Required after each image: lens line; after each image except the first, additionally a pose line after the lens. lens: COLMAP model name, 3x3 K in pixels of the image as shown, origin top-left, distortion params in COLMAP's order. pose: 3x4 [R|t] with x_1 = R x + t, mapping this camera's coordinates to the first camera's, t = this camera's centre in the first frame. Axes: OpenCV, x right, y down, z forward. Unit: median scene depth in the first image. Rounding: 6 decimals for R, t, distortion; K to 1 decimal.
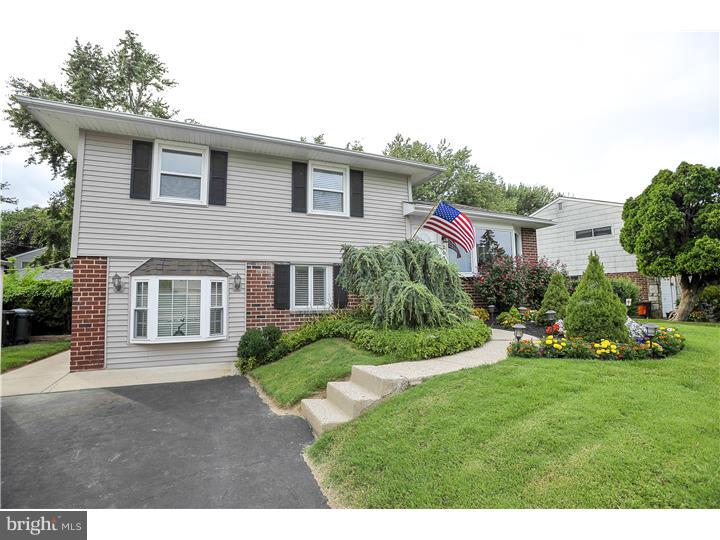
lens RADIAL K [[346.4, 0, 360.0], [0, 346.4, 270.0], [0, 0, 1]] dist [-0.062123, 0.021547]
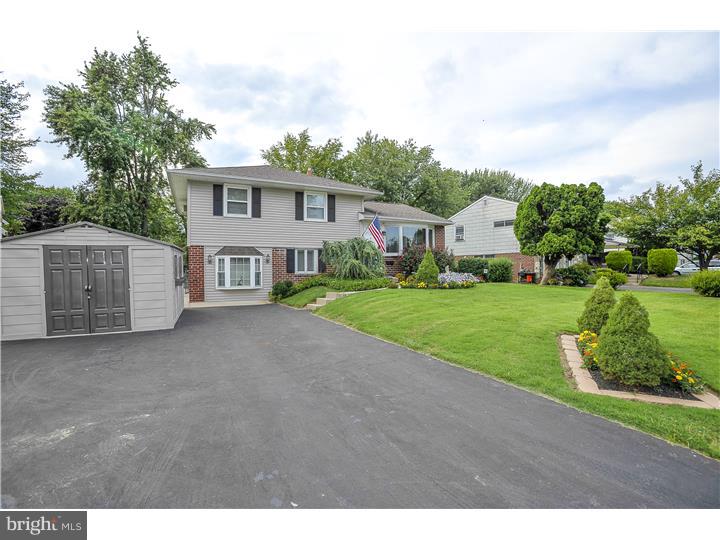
lens RADIAL K [[346.4, 0, 360.0], [0, 346.4, 270.0], [0, 0, 1]] dist [-0.062123, 0.021547]
pose [[0.998615, 0.003883, 0.052464, 0.053456], [-0.007790, 0.997193, 0.074468, -0.047539], [-0.052028, -0.074773, 0.995842, -0.929566]]
